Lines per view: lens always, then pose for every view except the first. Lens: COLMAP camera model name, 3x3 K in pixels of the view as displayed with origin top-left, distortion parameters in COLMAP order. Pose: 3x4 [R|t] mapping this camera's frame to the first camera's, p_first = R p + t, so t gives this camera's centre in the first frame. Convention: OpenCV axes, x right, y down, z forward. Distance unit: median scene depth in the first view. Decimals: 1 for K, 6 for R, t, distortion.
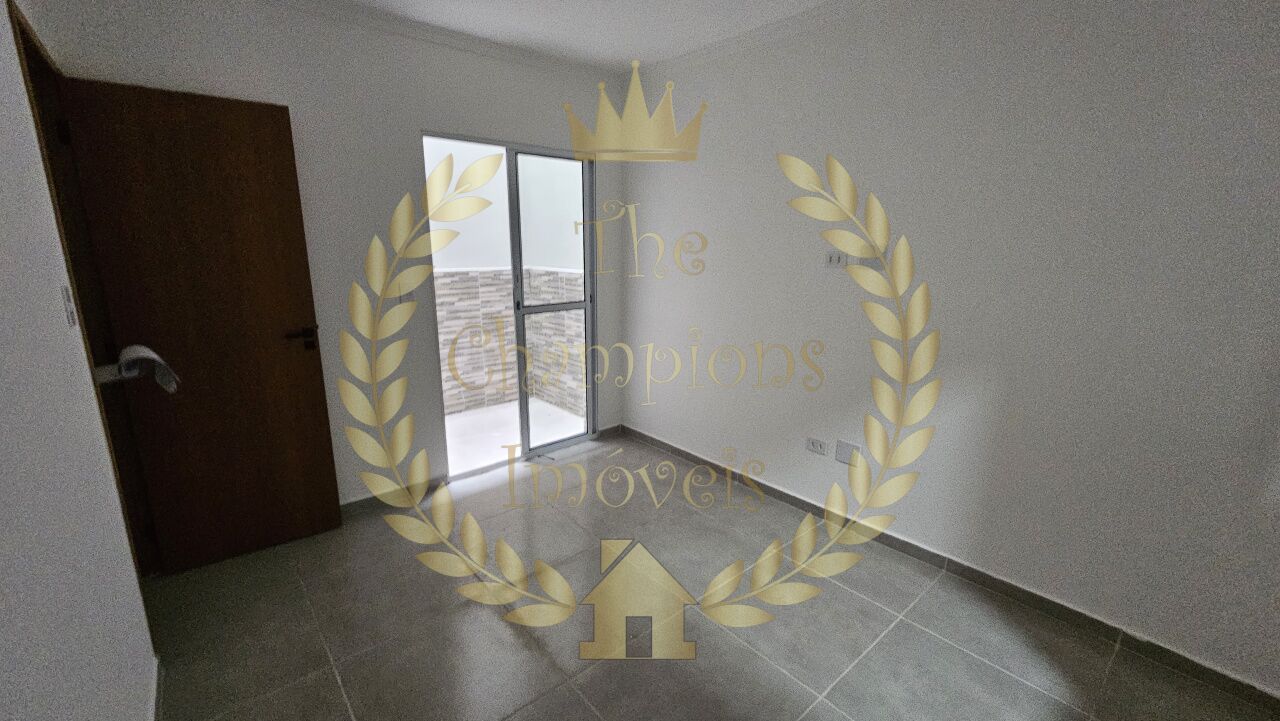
lens RADIAL K [[517.5, 0, 644.4], [0, 517.5, 367.6], [0, 0, 1]] dist [-0.001179, -0.000044]
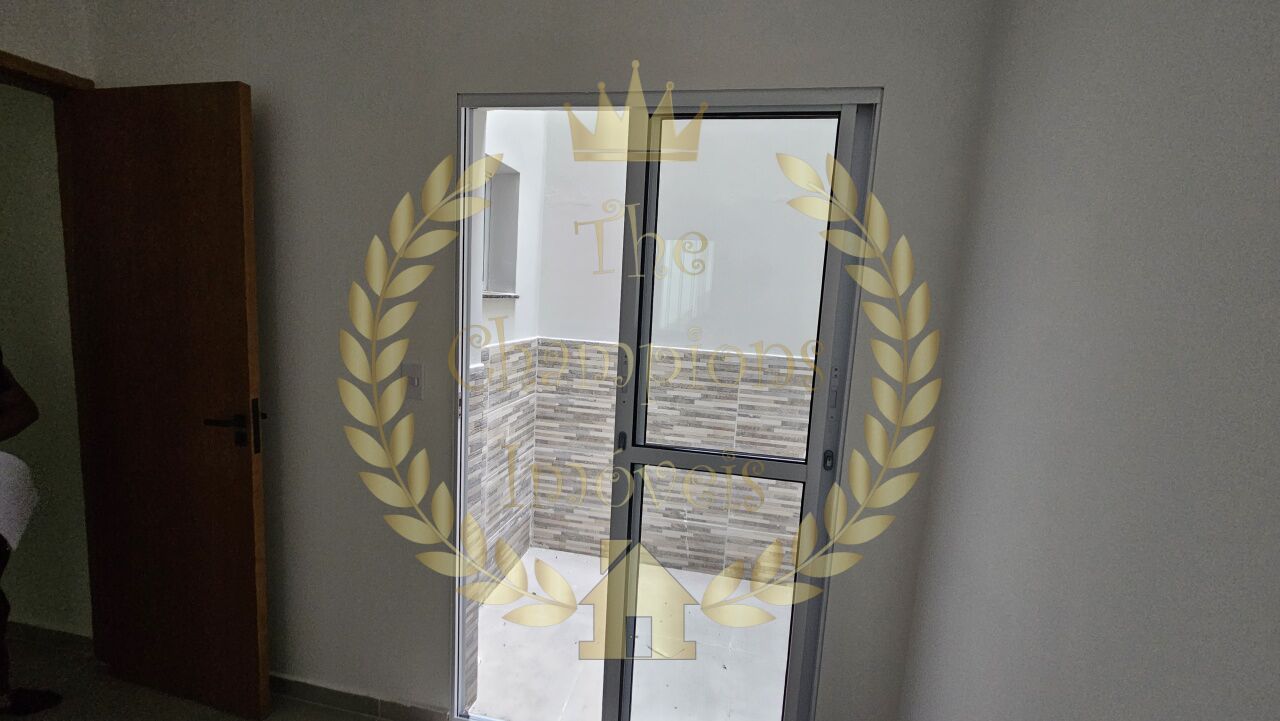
lens RADIAL K [[530.8, 0, 640.0], [0, 530.8, 360.5], [0, 0, 1]] dist [-0.000122, 0.000000]
pose [[0.610755, 0.120651, -0.782574, 0.098019], [-0.238050, 0.970580, -0.036148, -0.134173], [0.755189, 0.208369, 0.621508, 0.536201]]
